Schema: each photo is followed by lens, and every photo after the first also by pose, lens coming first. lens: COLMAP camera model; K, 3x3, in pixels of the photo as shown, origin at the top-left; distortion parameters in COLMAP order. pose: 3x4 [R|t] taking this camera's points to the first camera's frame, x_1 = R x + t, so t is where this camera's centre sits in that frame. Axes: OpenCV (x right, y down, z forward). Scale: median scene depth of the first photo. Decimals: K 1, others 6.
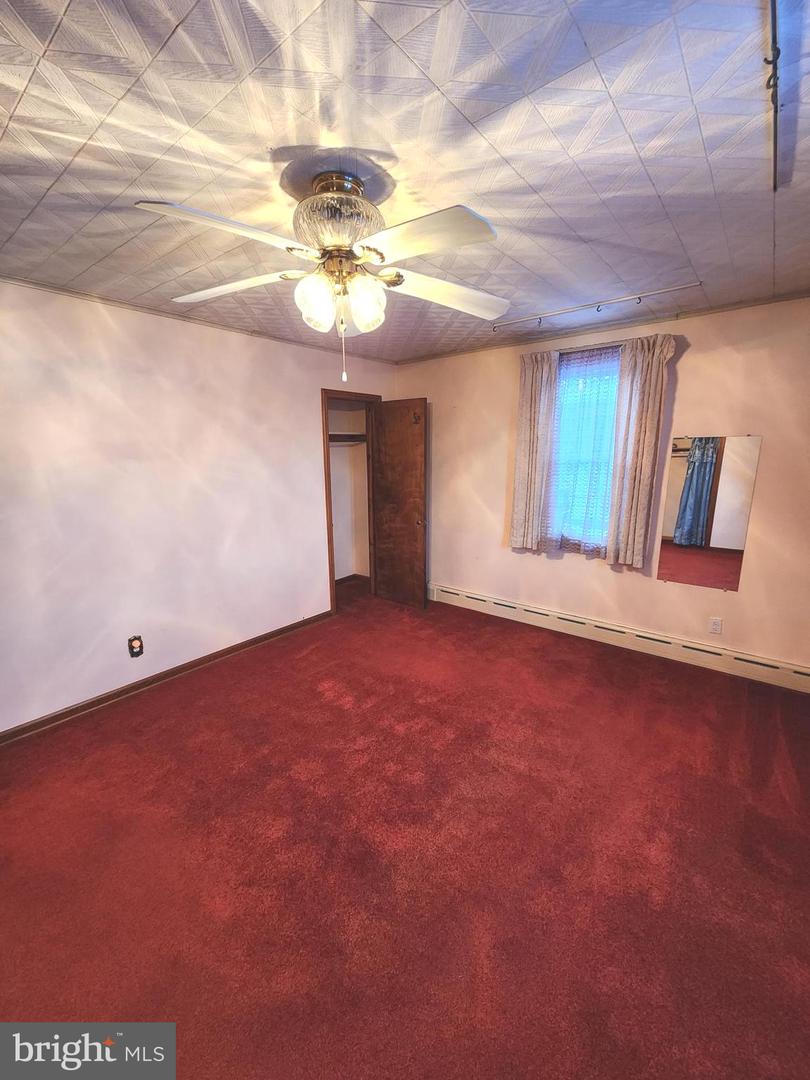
lens RADIAL K [[438.1, 0, 410.1], [0, 438.1, 541.2], [0, 0, 1]] dist [0.001001, 0.000114]
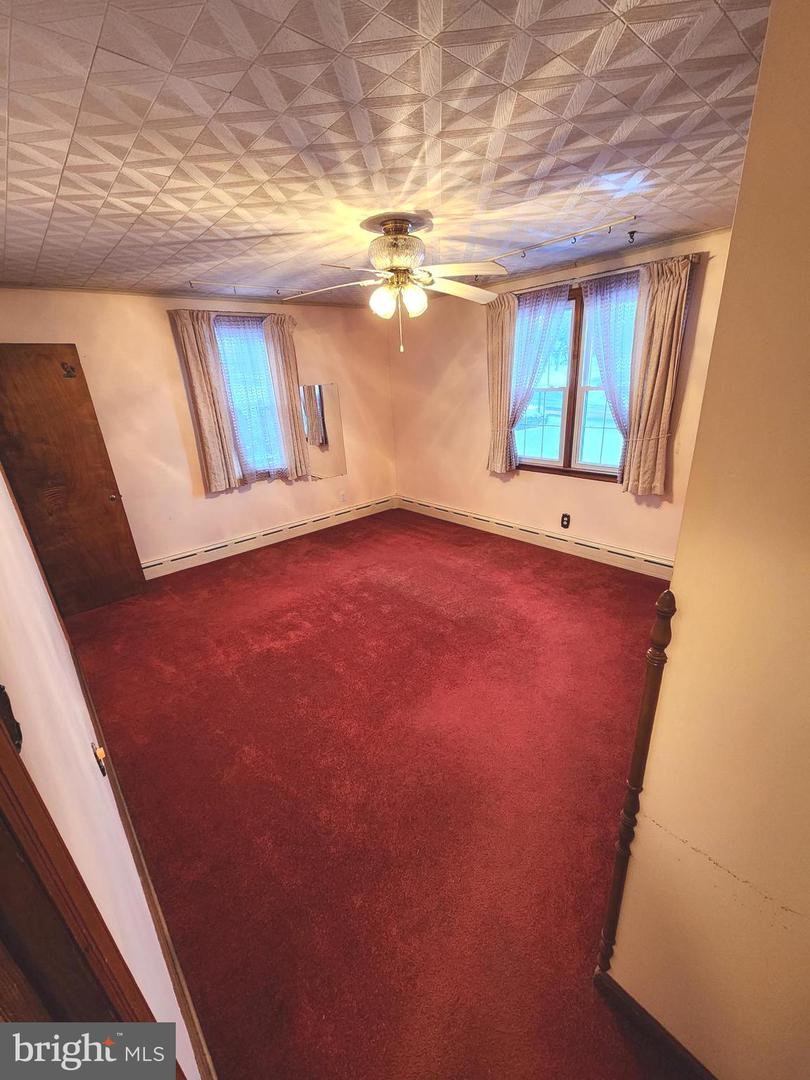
lens RADIAL K [[438.1, 0, 410.1], [0, 438.1, 541.2], [0, 0, 1]] dist [0.001001, 0.000114]
pose [[0.175688, -0.350062, 0.920104, -0.816863], [0.252562, 0.919387, 0.301564, -0.090496], [-0.951497, 0.179402, 0.249938, 0.307733]]
